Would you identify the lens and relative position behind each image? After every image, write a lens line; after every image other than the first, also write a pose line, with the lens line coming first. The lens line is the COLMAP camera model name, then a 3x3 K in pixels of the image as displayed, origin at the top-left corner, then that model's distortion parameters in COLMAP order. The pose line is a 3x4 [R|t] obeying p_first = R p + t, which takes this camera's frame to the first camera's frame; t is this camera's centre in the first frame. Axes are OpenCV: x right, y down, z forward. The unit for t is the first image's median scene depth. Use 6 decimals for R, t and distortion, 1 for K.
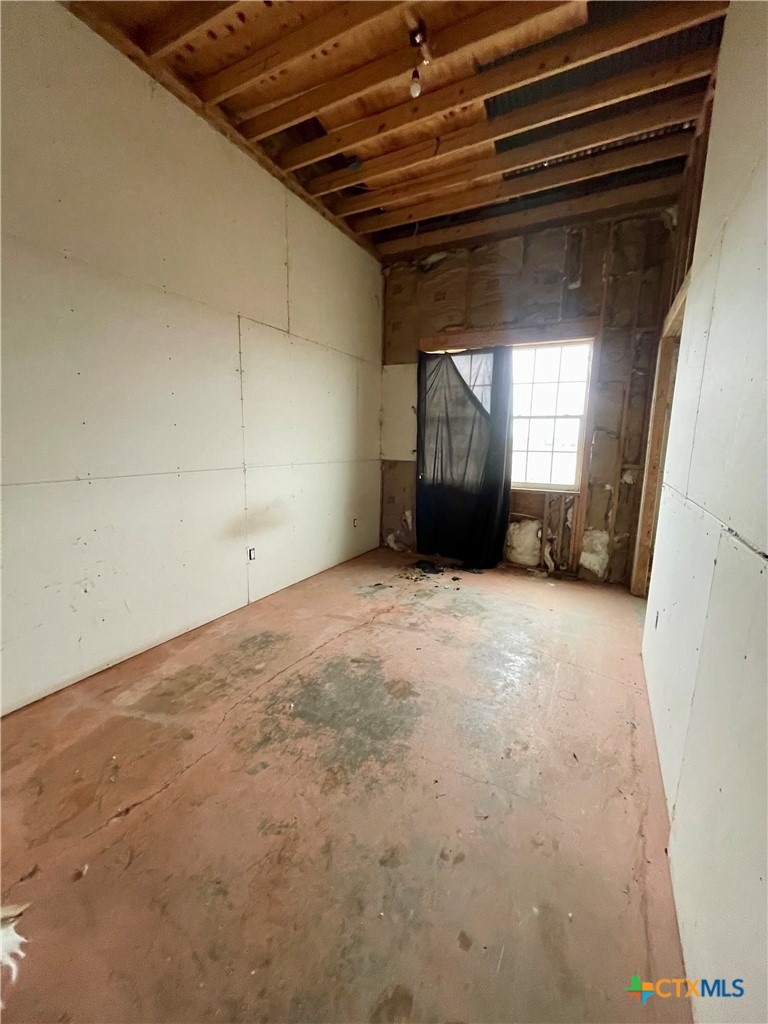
lens RADIAL K [[416.9, 0, 384.5], [0, 416.9, 512.0], [0, 0, 1]] dist [-0.000668, -0.000661]
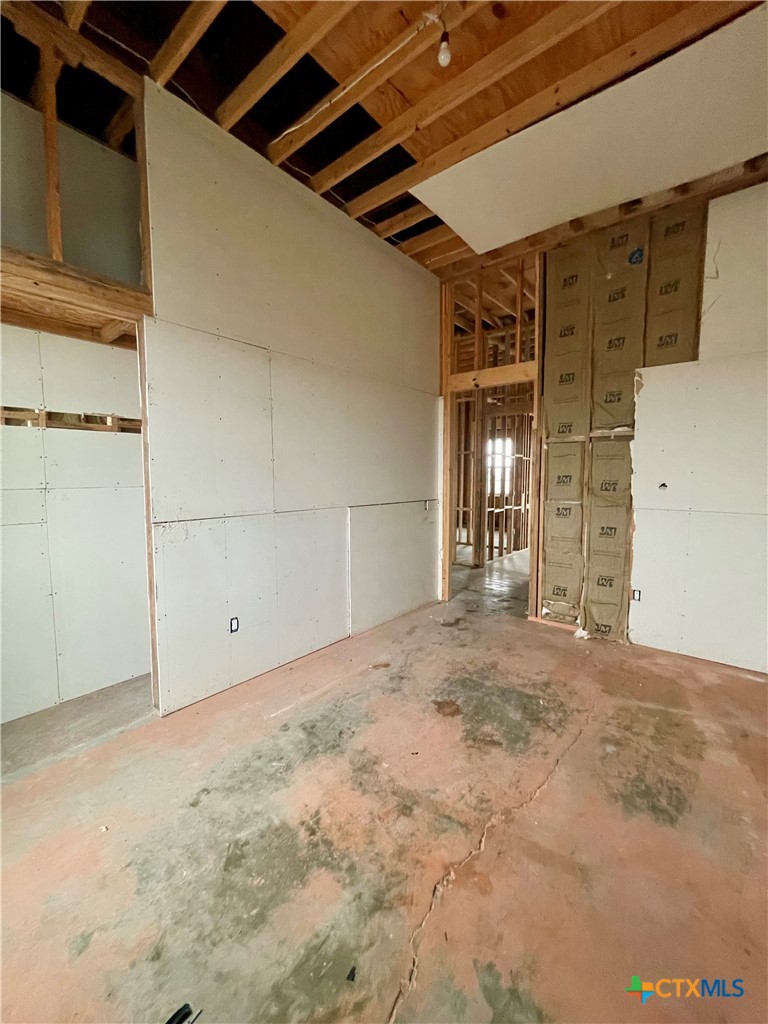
lens RADIAL K [[416.9, 0, 384.0], [0, 416.9, 509.7], [0, 0, 1]] dist [-0.000668, -0.000661]
pose [[-0.978502, -0.030256, 0.204005, -0.005839], [0.023245, 0.966698, 0.254864, -0.344502], [-0.204922, 0.254127, -0.945212, 1.866917]]
